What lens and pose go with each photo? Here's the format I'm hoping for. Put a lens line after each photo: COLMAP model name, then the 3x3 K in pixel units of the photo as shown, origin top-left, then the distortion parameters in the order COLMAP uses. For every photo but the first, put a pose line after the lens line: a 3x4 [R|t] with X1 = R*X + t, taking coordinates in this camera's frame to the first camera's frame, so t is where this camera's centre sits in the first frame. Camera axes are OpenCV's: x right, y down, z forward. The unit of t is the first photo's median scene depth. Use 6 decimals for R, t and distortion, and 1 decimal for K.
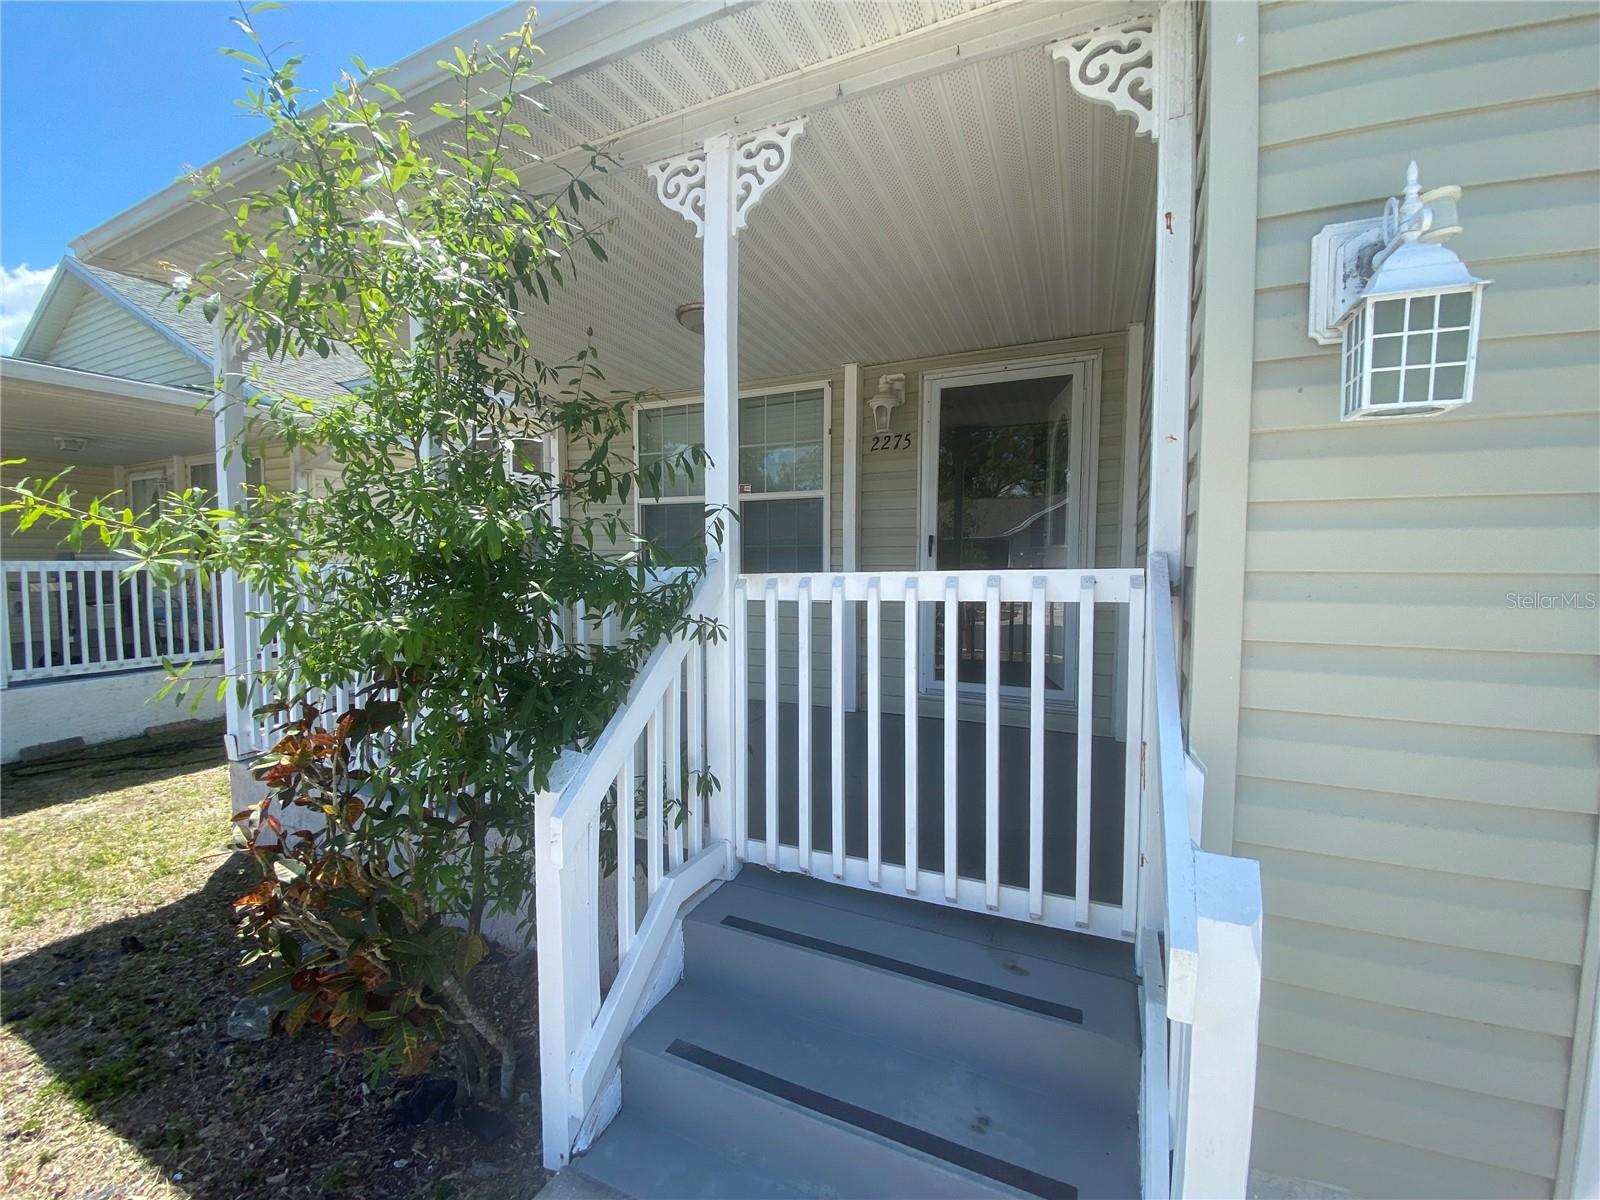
lens RADIAL K [[650.9, 0, 796.1], [0, 650.9, 594.4], [0, 0, 1]] dist [0.027182, -0.024824]
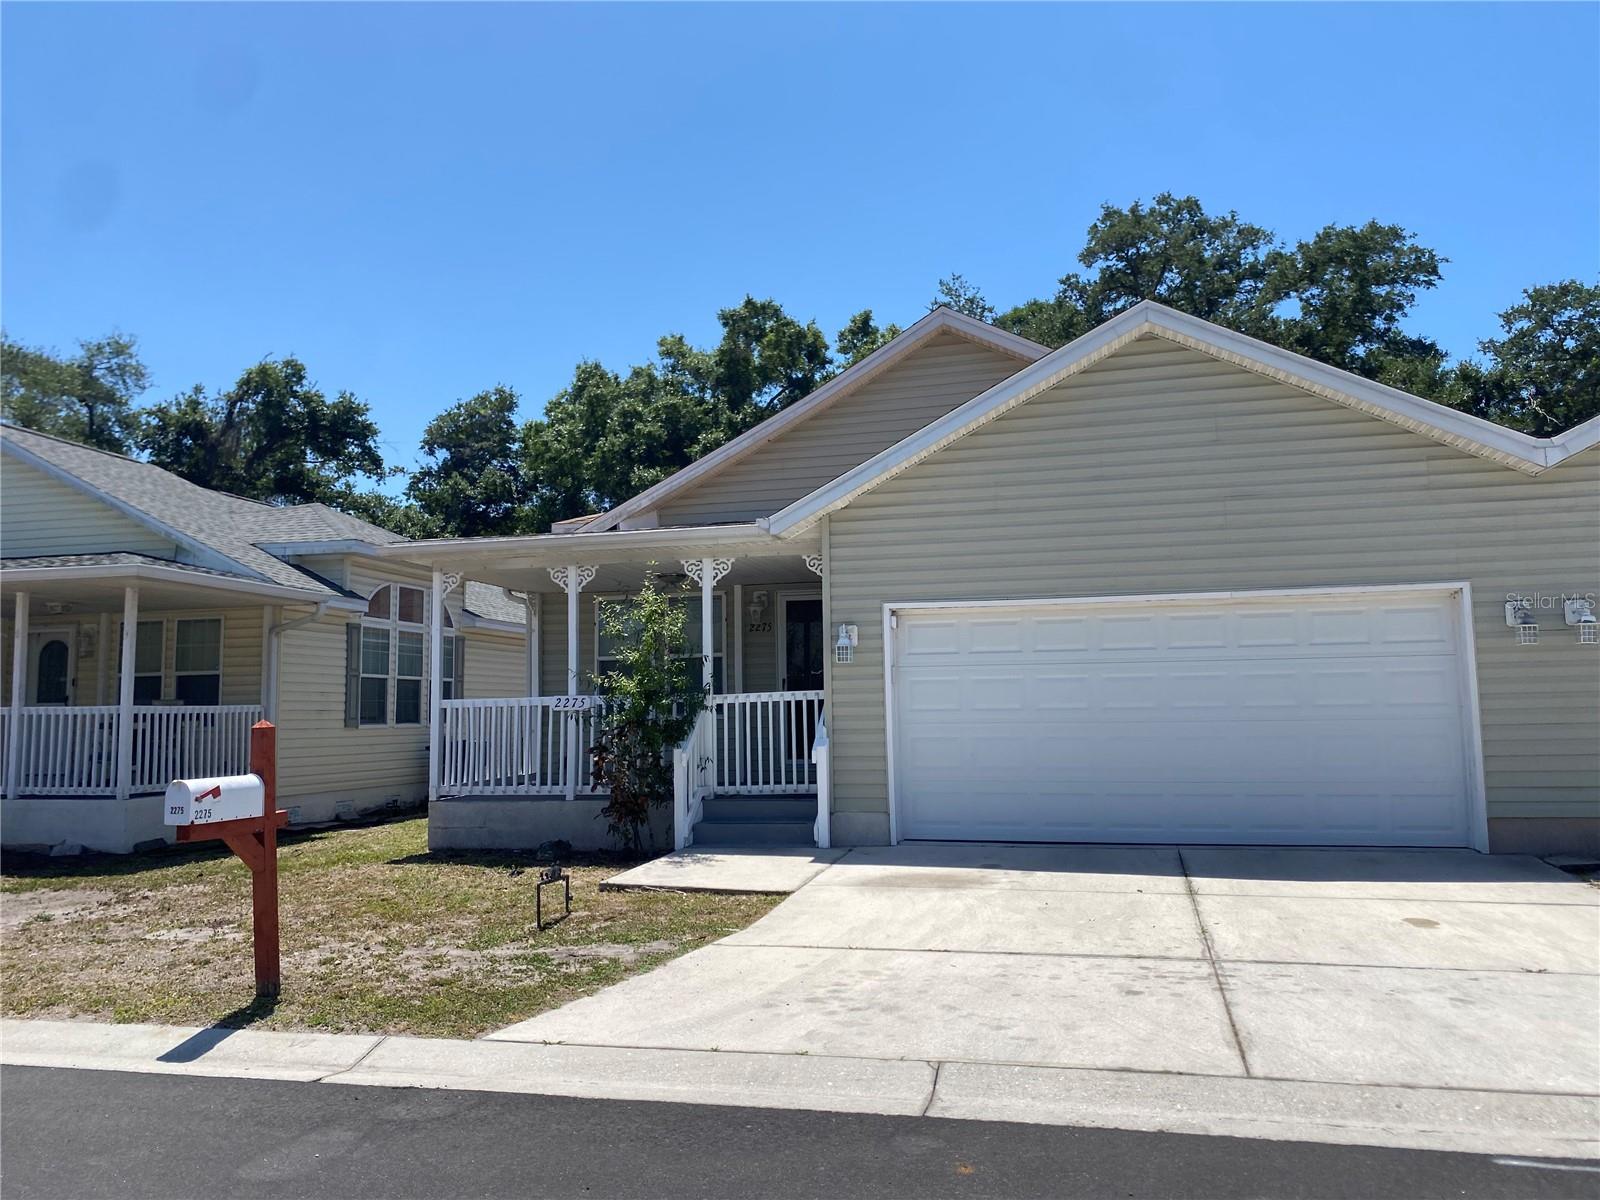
lens RADIAL K [[1234.4, 0, 804.0], [0, 1234.4, 608.2], [0, 0, 1]] dist [0.028889, -0.013973]
pose [[0.982431, -0.004342, 0.186575, -0.386642], [0.029514, 0.990763, -0.132355, 0.174628], [-0.184277, 0.135536, 0.973484, -2.433920]]
